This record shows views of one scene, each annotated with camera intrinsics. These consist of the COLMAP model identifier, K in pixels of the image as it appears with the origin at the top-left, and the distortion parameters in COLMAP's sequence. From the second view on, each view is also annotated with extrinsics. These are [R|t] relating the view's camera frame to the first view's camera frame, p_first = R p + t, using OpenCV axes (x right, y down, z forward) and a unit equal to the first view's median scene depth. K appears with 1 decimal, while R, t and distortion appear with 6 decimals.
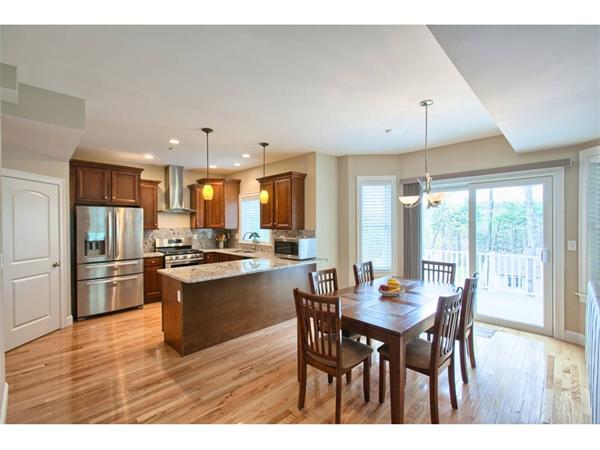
lens RADIAL K [[268.1, 0, 300.0], [0, 268.1, 225.0], [0, 0, 1]] dist [-0.018831, 0.014353]
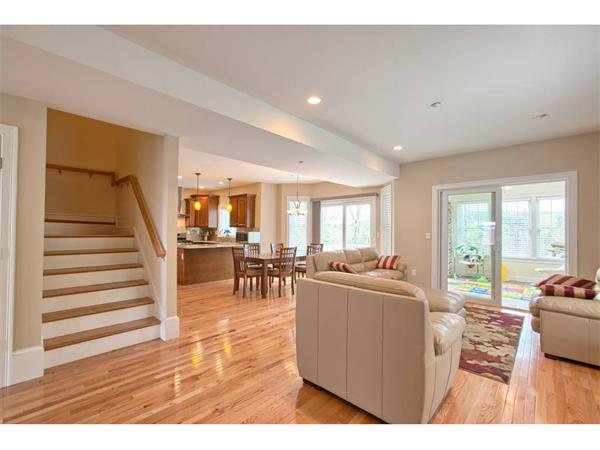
lens RADIAL K [[268.1, 0, 300.0], [0, 268.1, 225.0], [0, 0, 1]] dist [-0.018831, 0.014353]
pose [[0.999315, 0.012250, 0.034927, 0.243864], [-0.011493, 0.999696, -0.021814, 0.035433], [-0.035184, 0.021398, 0.999152, -0.704267]]
